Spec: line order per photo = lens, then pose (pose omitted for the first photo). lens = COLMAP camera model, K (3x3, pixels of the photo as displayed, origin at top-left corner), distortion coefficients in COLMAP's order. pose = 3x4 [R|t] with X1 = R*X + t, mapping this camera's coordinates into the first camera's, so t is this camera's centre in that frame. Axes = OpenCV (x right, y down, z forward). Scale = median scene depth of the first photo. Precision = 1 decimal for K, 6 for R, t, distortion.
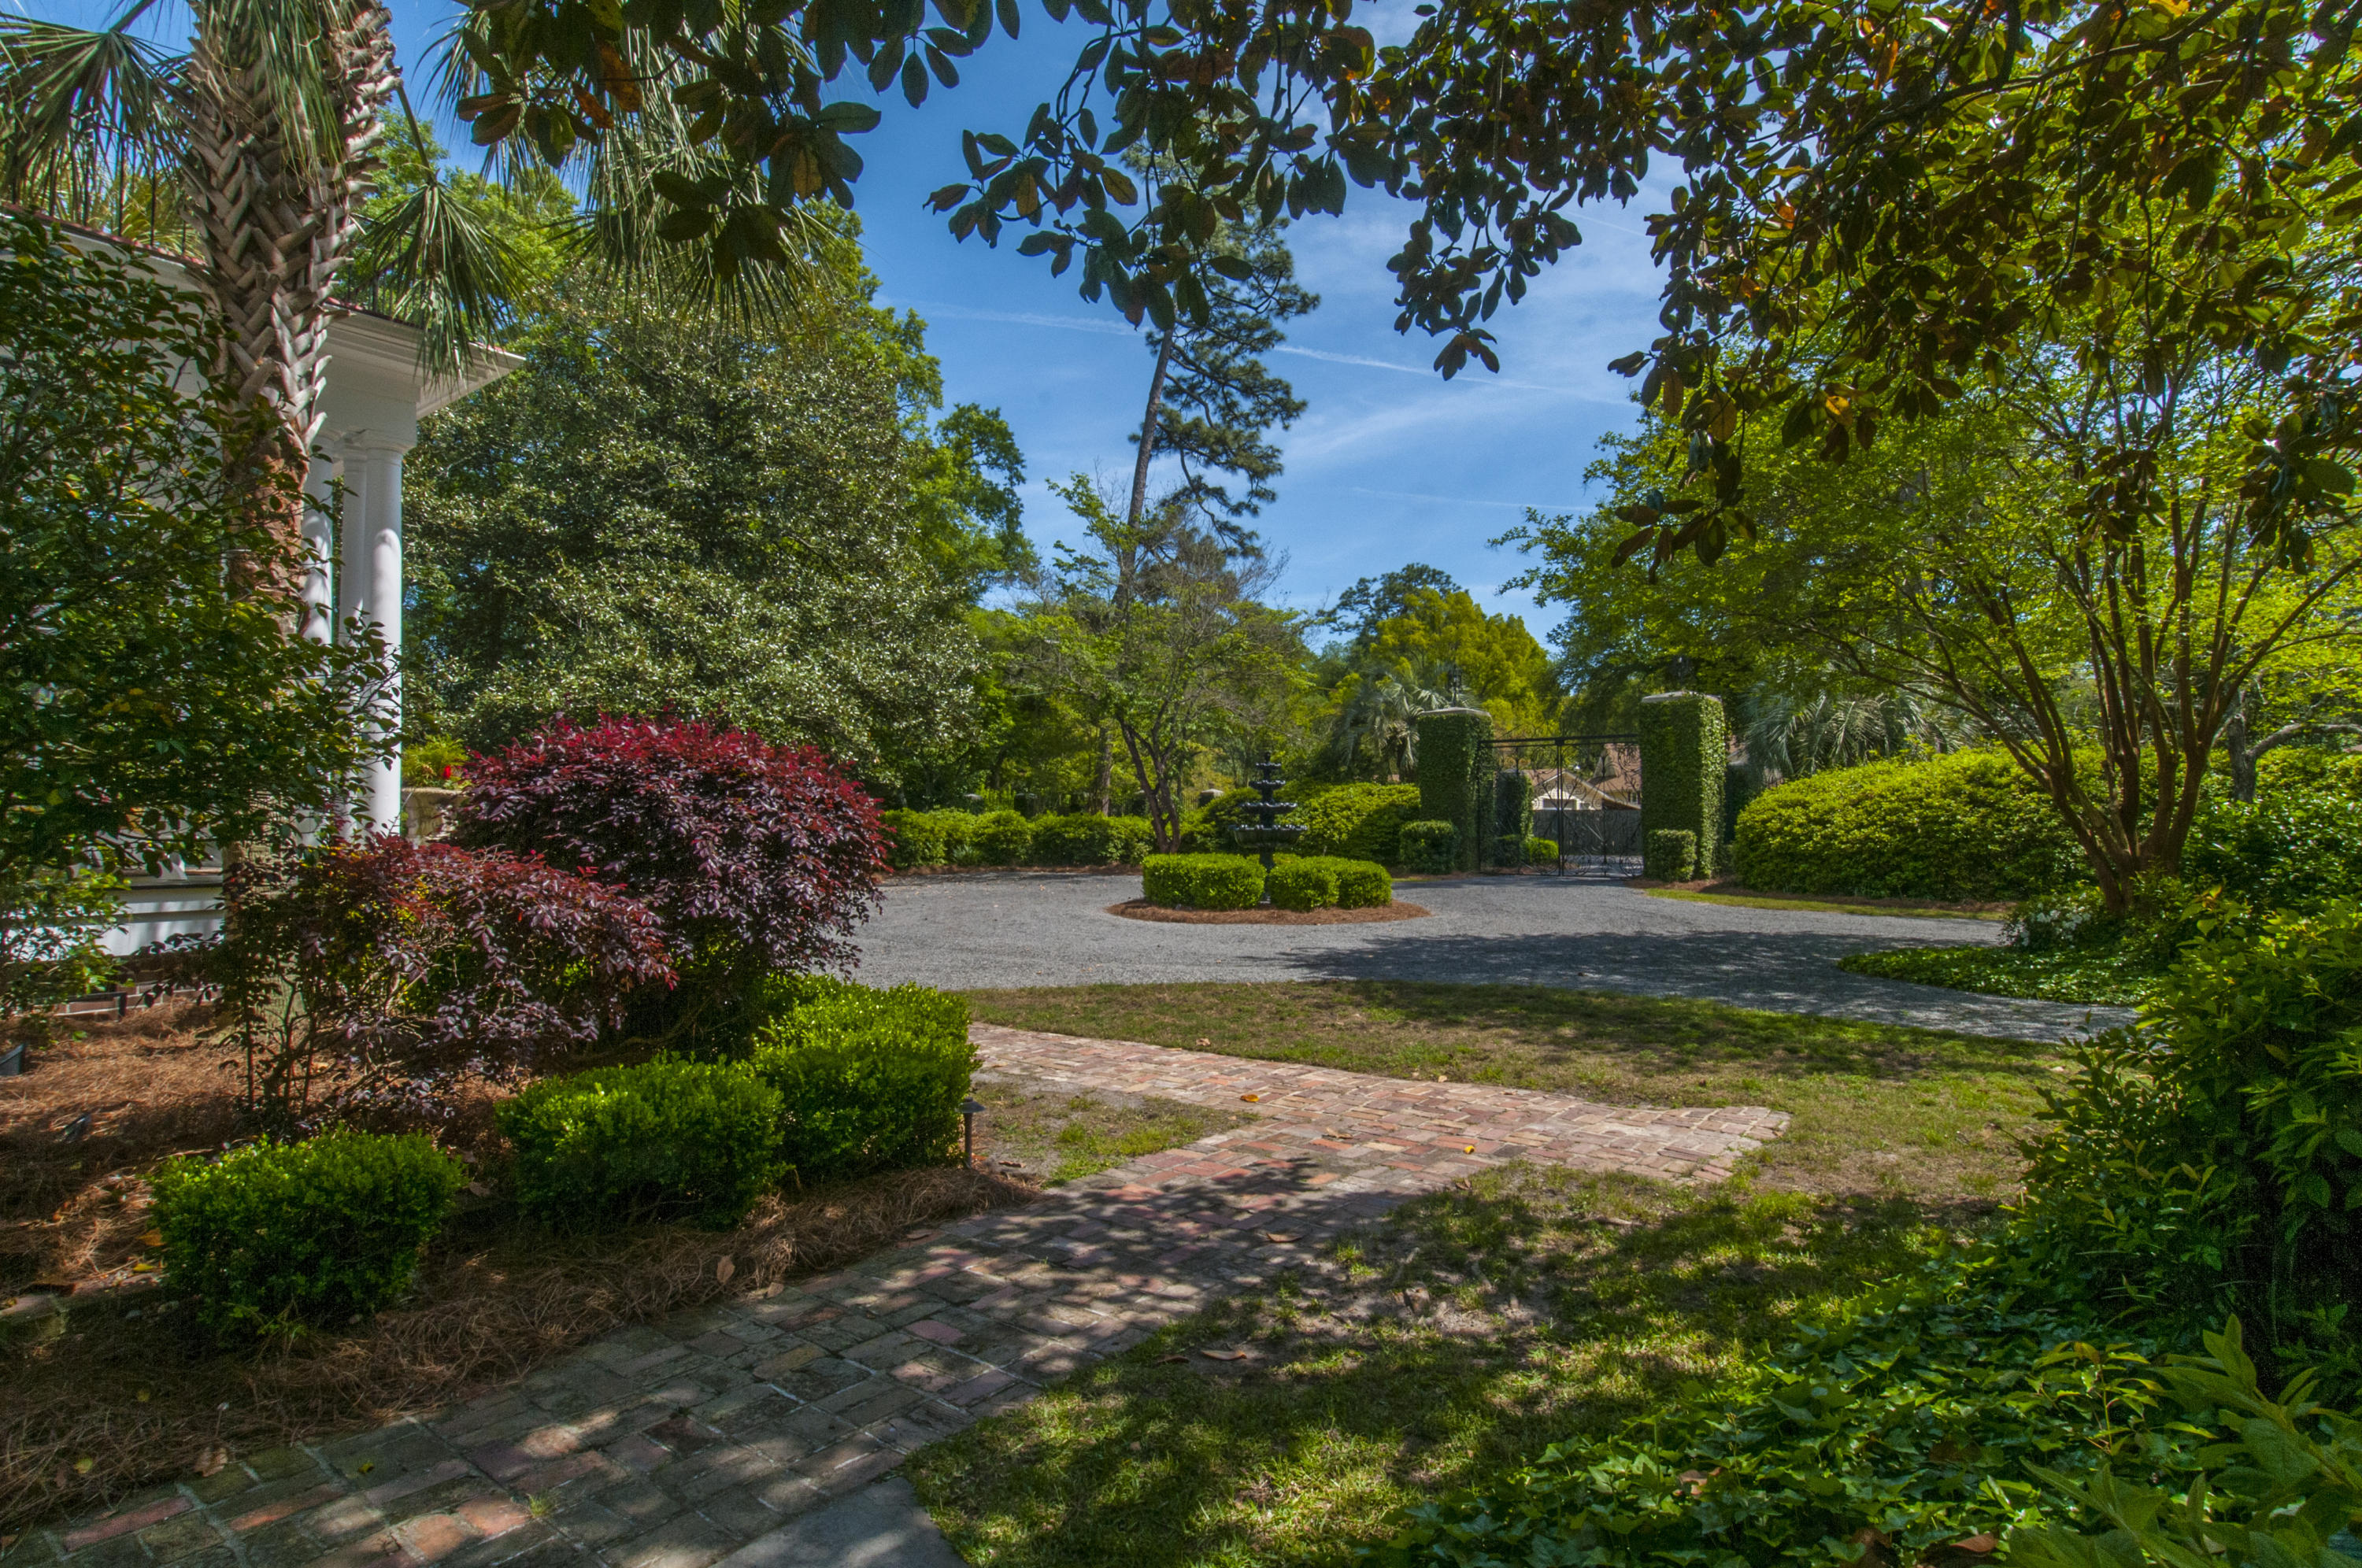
lens RADIAL K [[1242.6, 0, 1203.3], [0, 1242.6, 788.2], [0, 0, 1]] dist [0.001941, -0.003077]
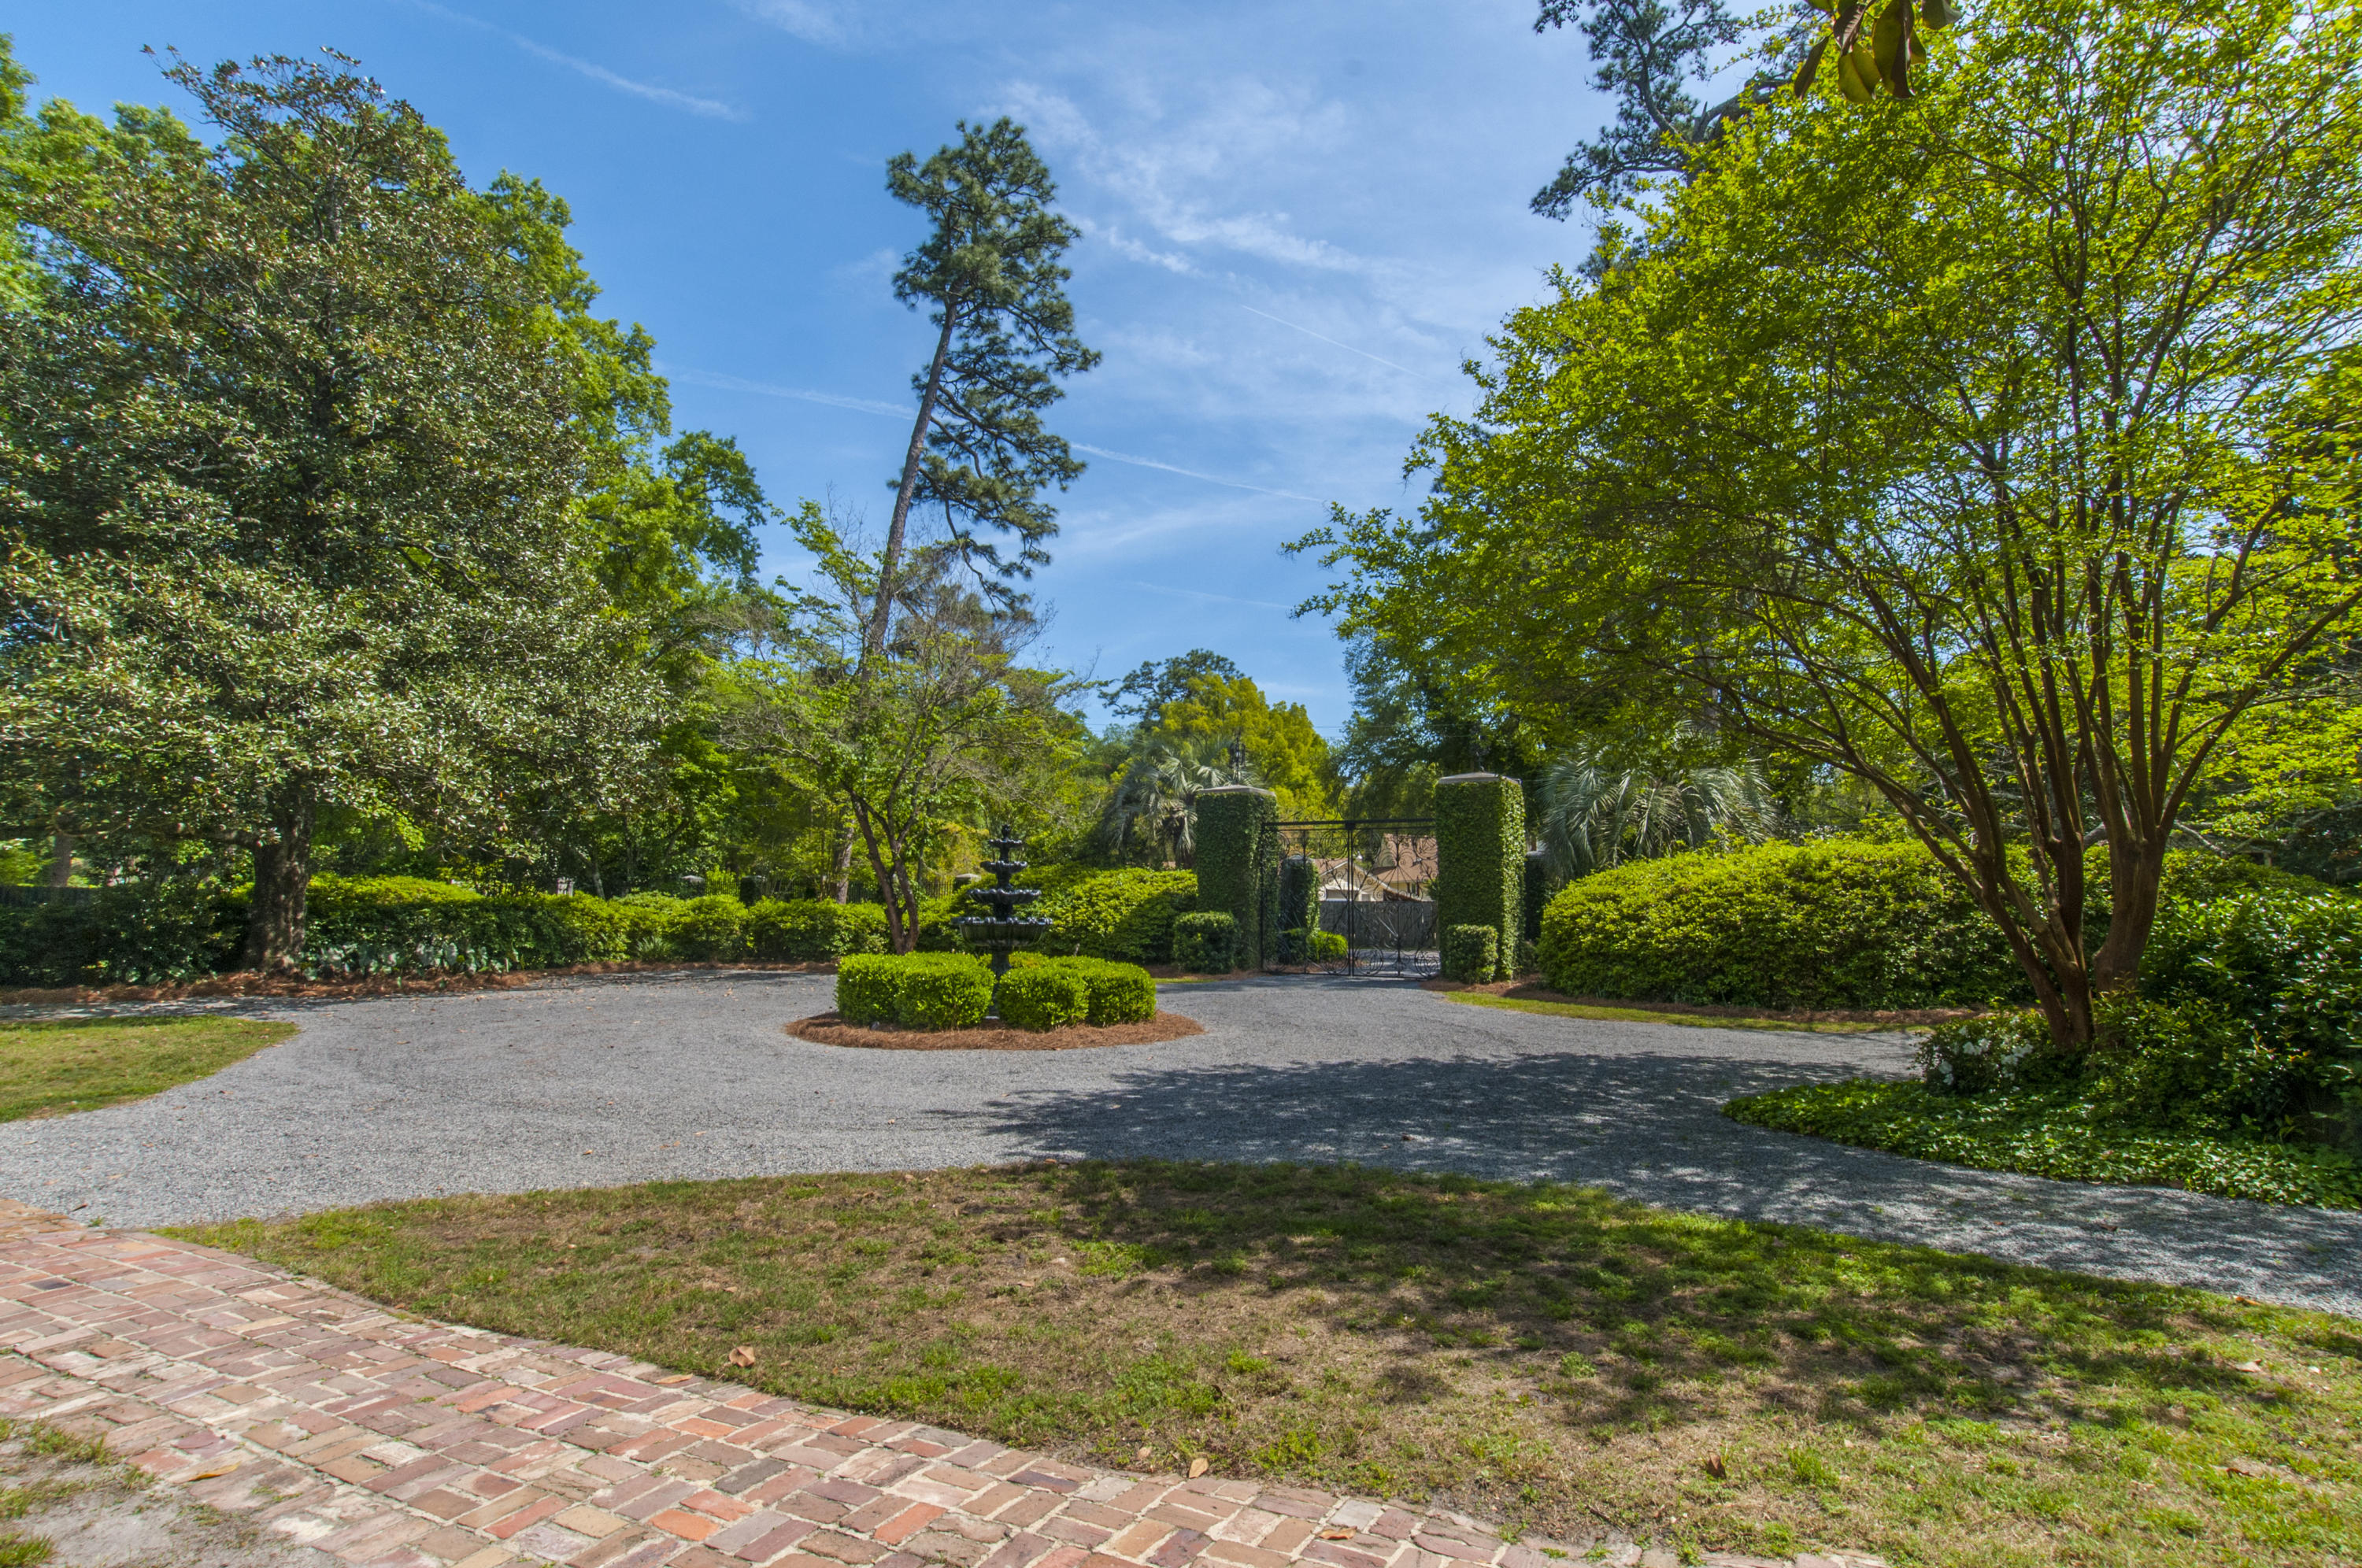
lens RADIAL K [[1242.6, 0, 1193.6], [0, 1242.6, 790.9], [0, 0, 1]] dist [0.001941, -0.003077]
pose [[0.986272, 0.025097, 0.163208, 0.028383], [-0.013923, 0.997502, -0.069248, 0.001603], [-0.164538, 0.066025, 0.984158, 0.137570]]
